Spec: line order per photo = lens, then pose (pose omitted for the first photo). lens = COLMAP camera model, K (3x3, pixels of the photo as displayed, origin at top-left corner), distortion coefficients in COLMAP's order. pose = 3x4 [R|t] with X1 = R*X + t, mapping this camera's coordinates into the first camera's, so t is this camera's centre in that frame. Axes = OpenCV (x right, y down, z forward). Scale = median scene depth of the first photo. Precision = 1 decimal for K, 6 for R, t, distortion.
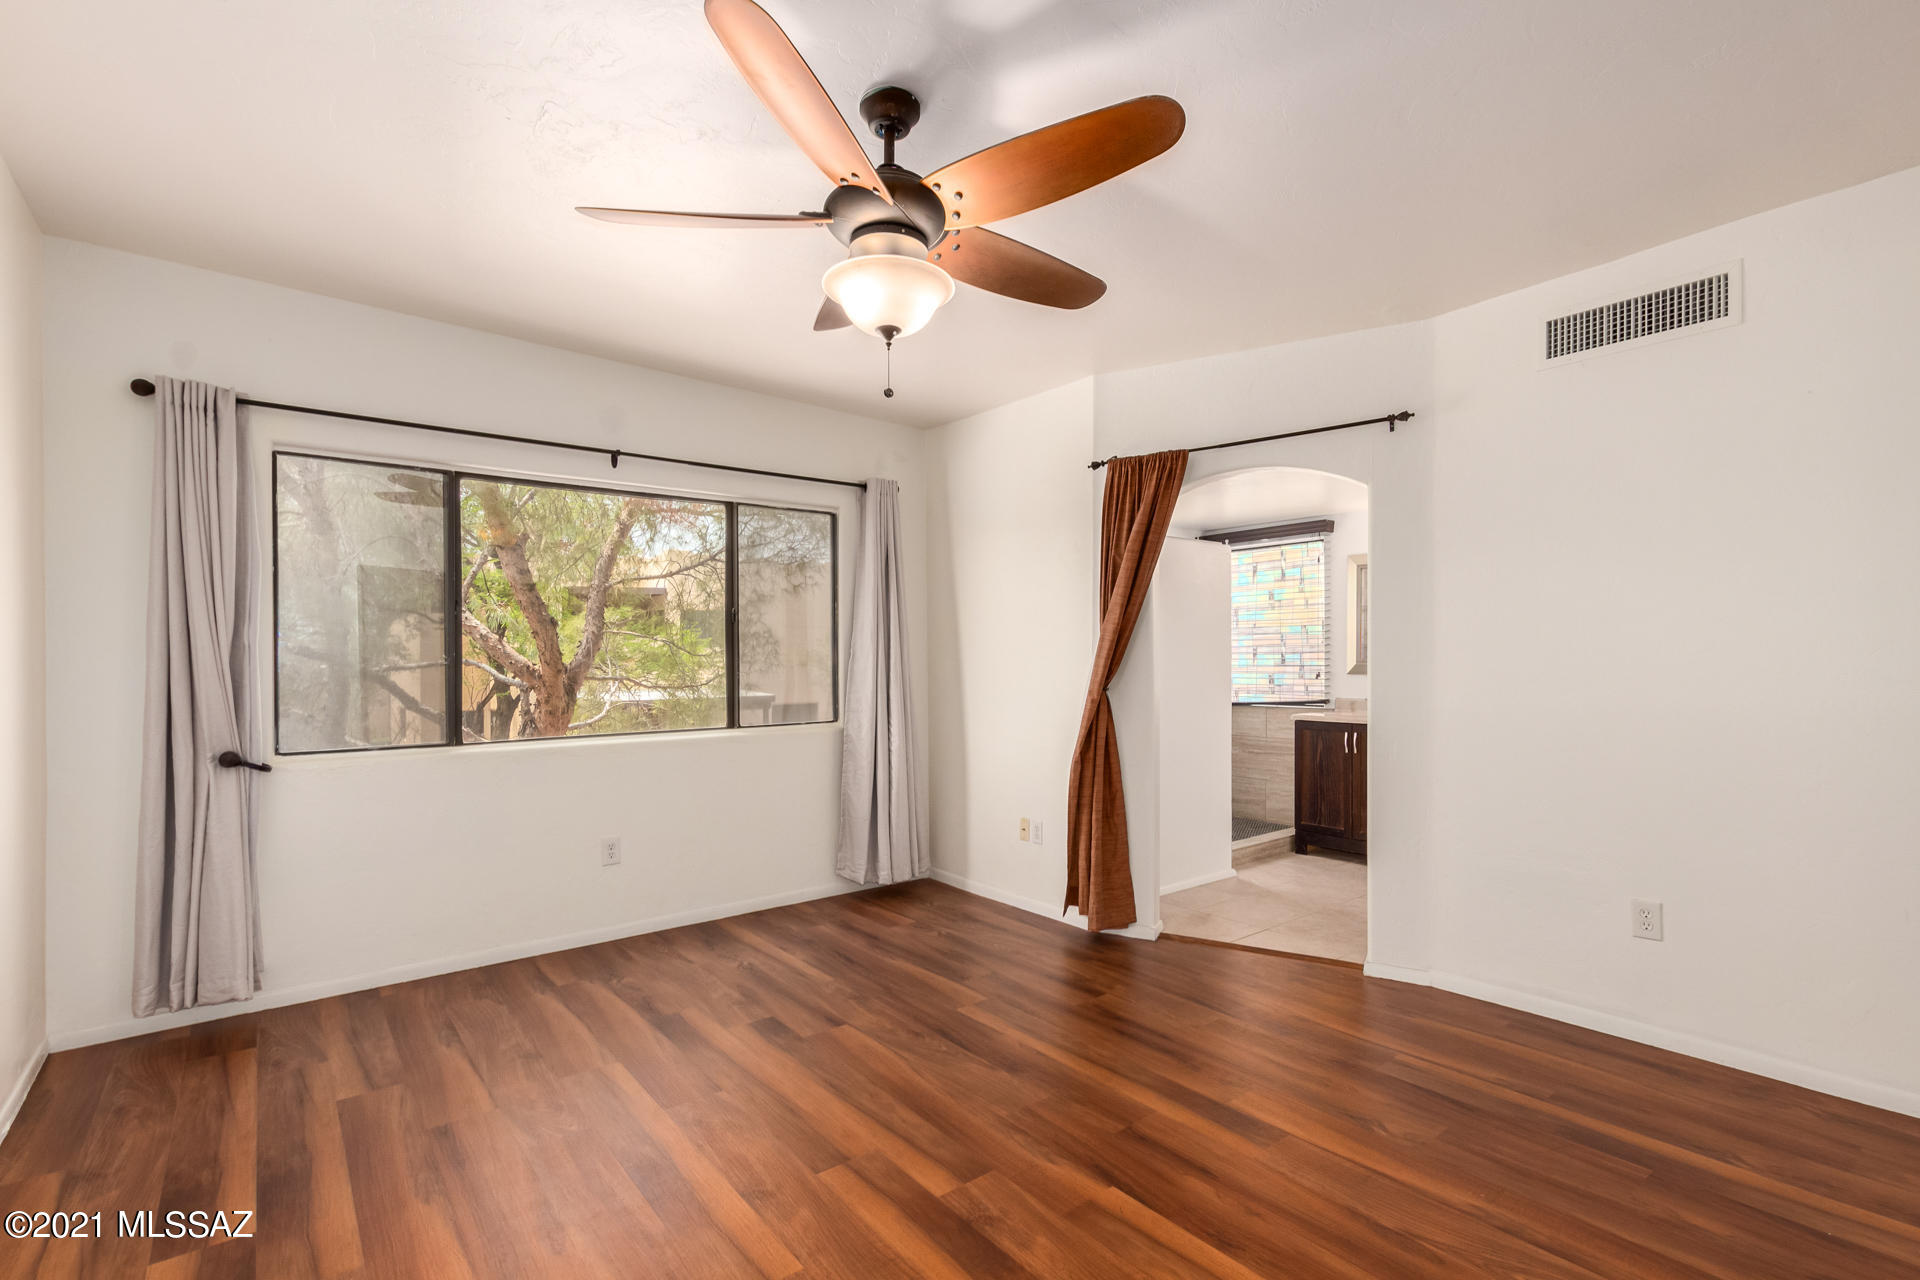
lens RADIAL K [[878.4, 0, 971.7], [0, 878.4, 657.3], [0, 0, 1]] dist [-0.002378, -0.000422]
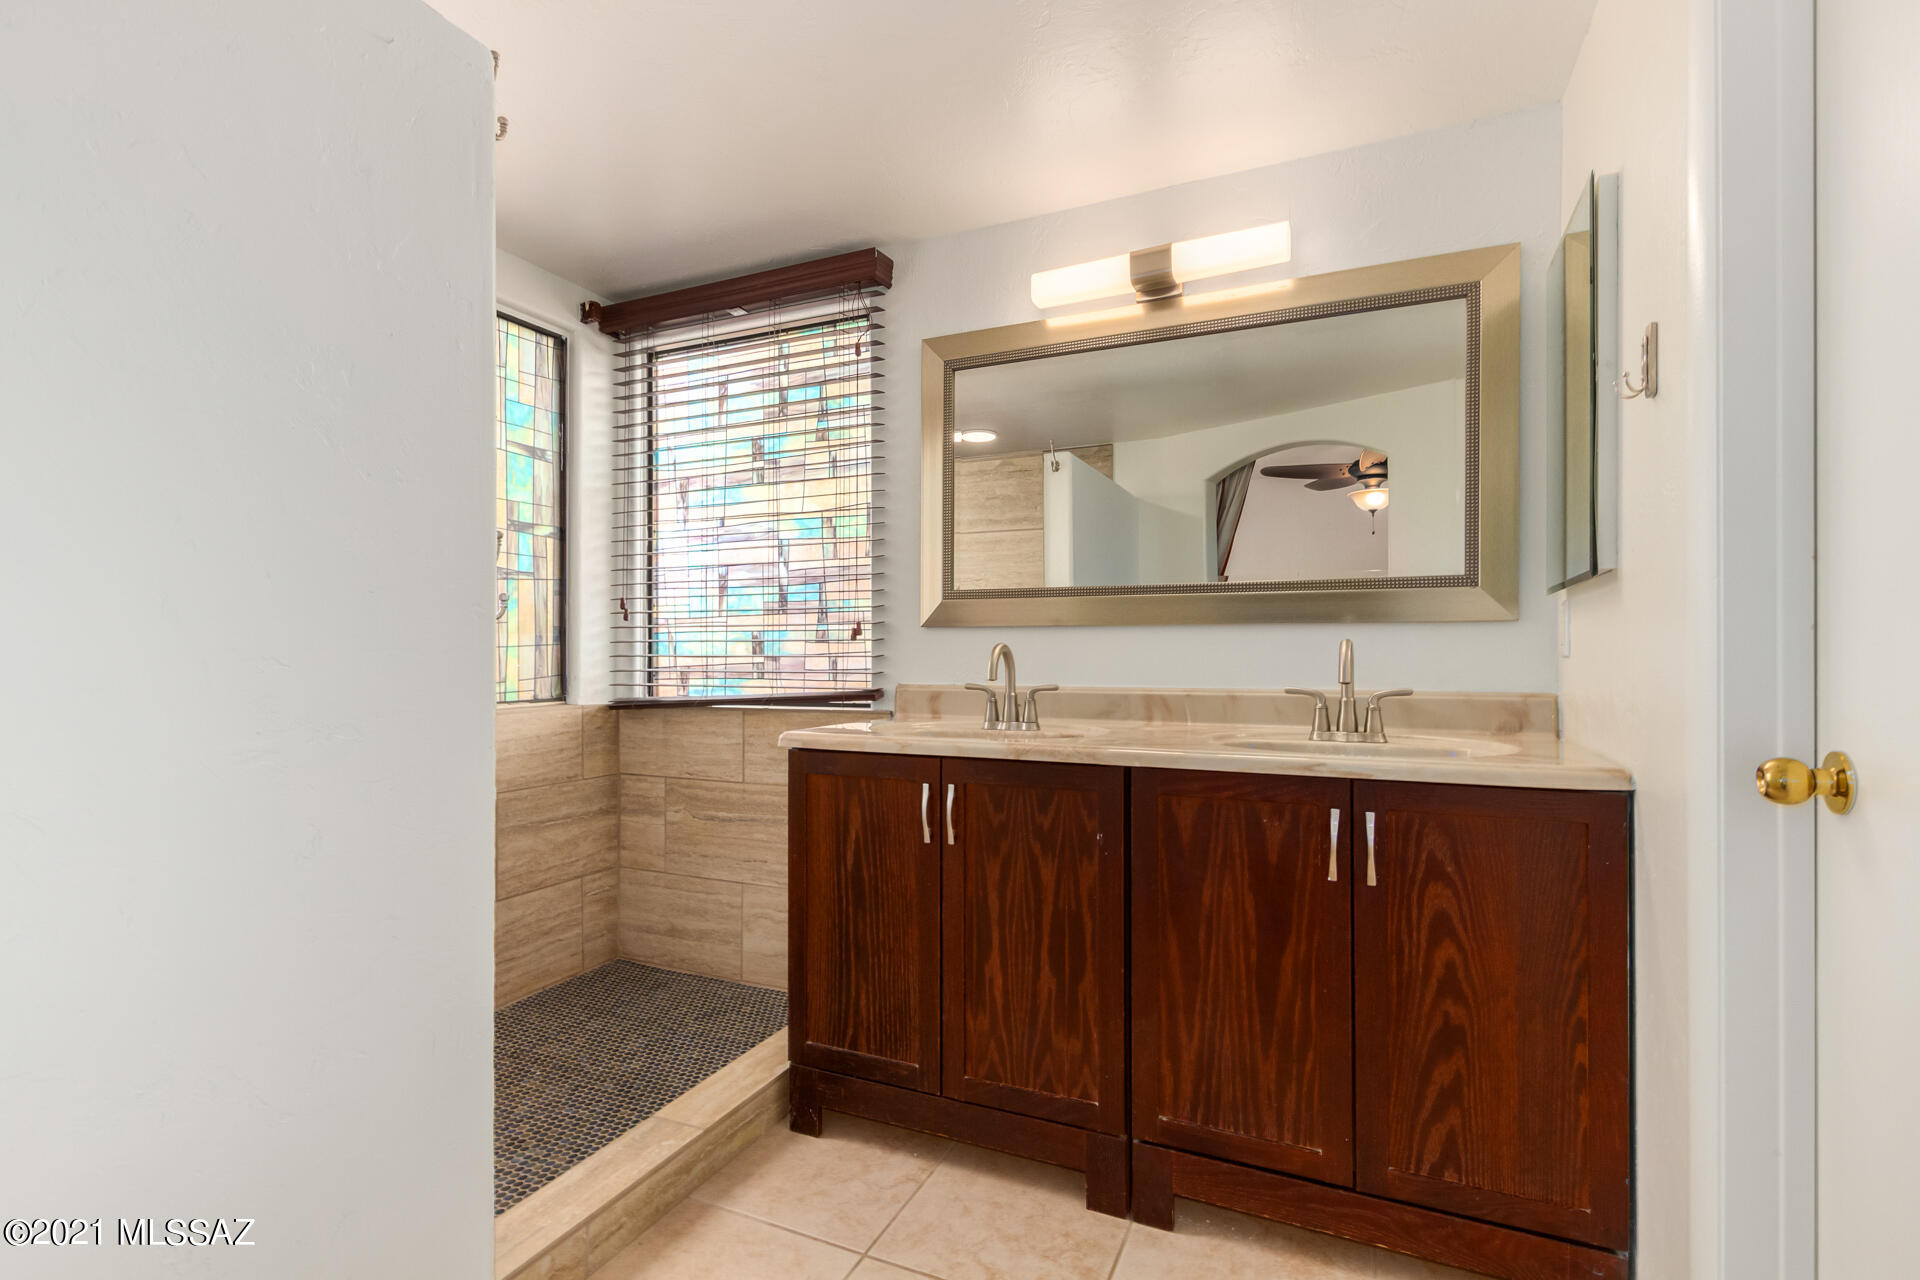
lens RADIAL K [[885.4, 0, 960.0], [0, 885.4, 640.0], [0, 0, 1]] dist [-0.001401, -0.000273]
pose [[0.893915, 0.006176, 0.448193, 0.371282], [-0.000308, 0.999913, -0.013163, 0.044673], [-0.448235, 0.011629, 0.893840, 0.896800]]
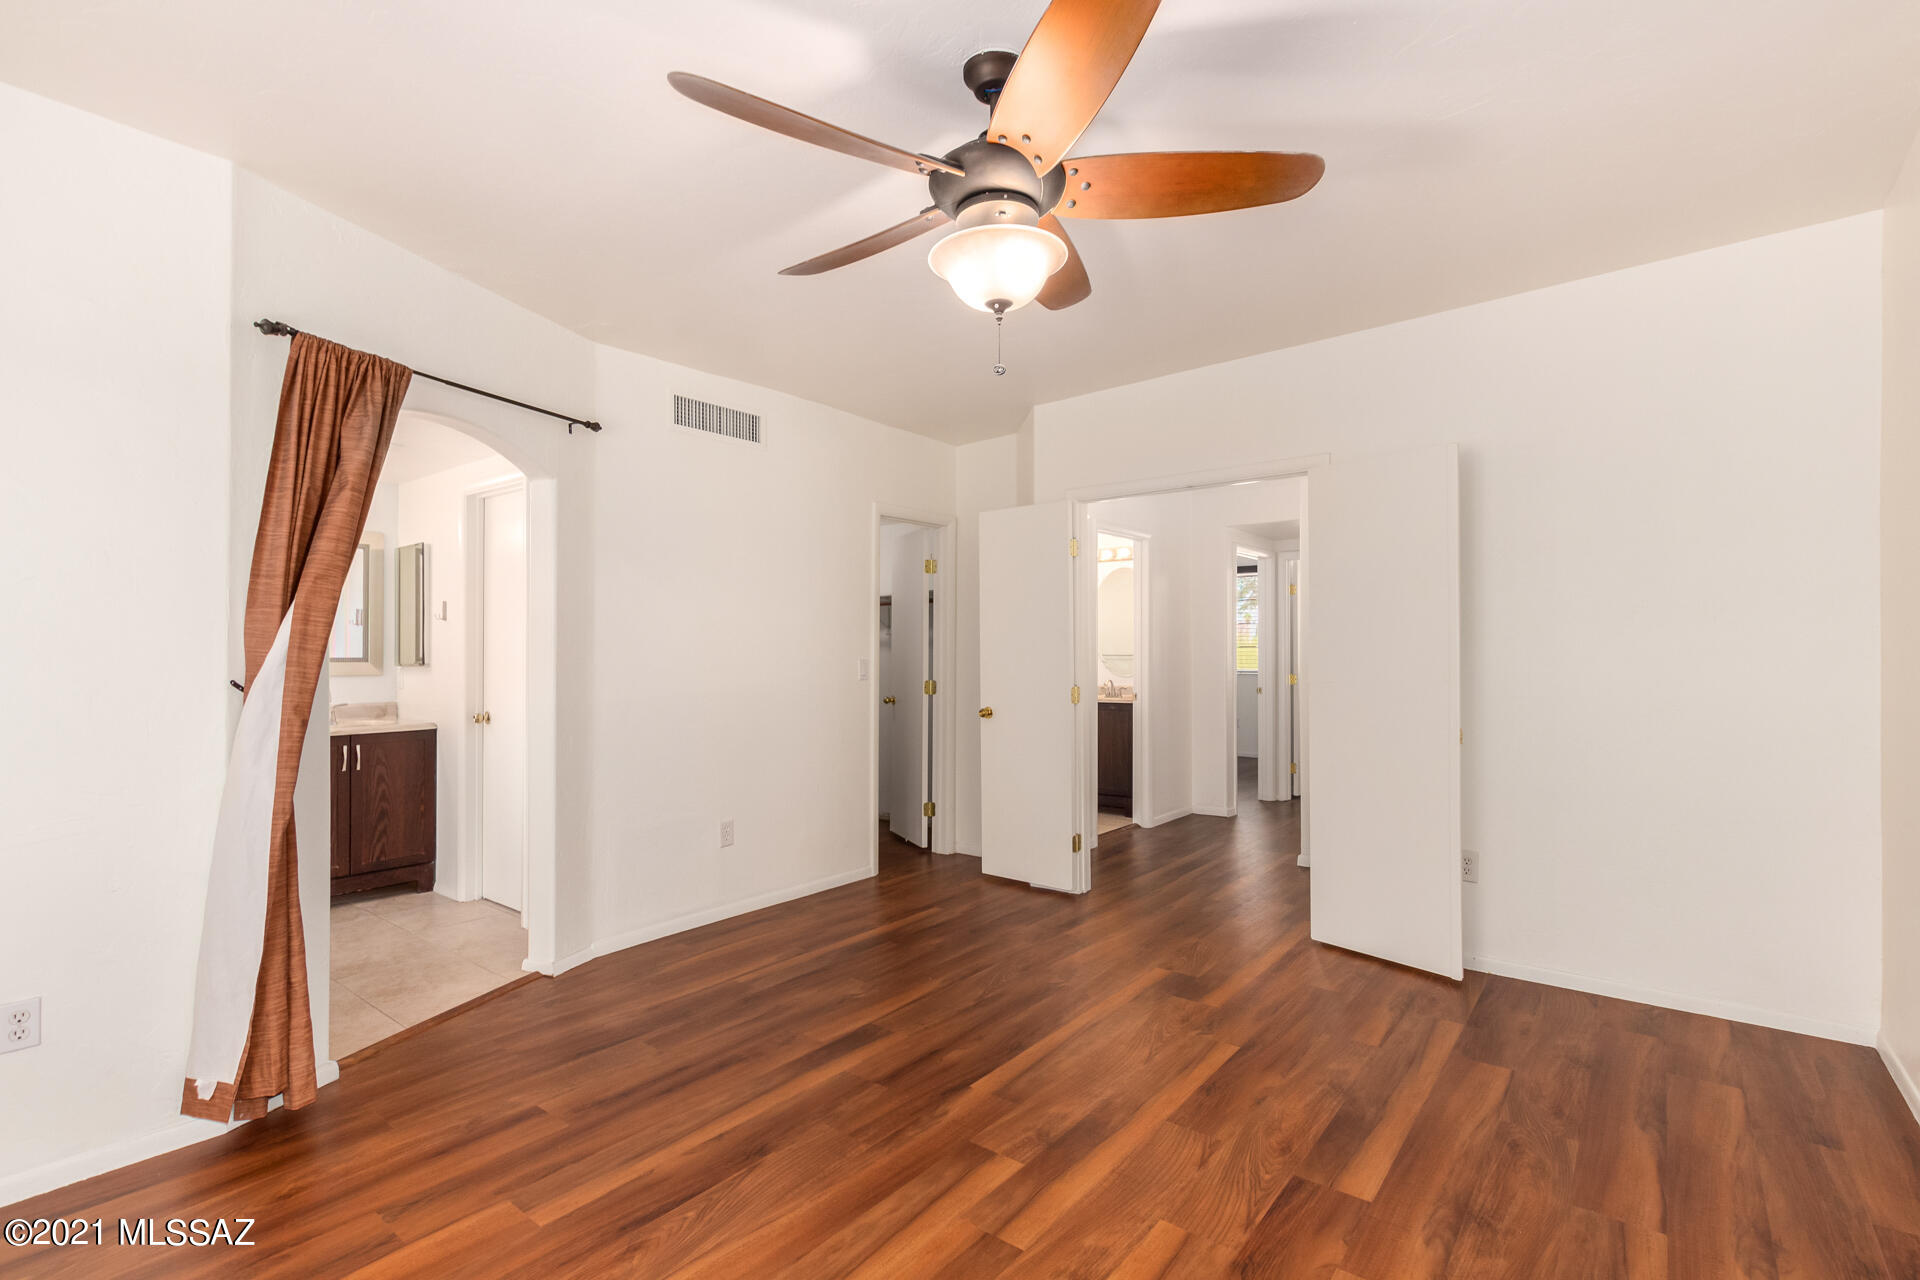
lens RADIAL K [[878.4, 0, 971.7], [0, 878.4, 657.3], [0, 0, 1]] dist [-0.002378, -0.000422]
pose [[-0.228742, -0.000935, 0.973487, -0.533043], [0.000773, 0.999999, 0.001142, 0.002202], [-0.973487, 0.001013, -0.228741, 0.660849]]
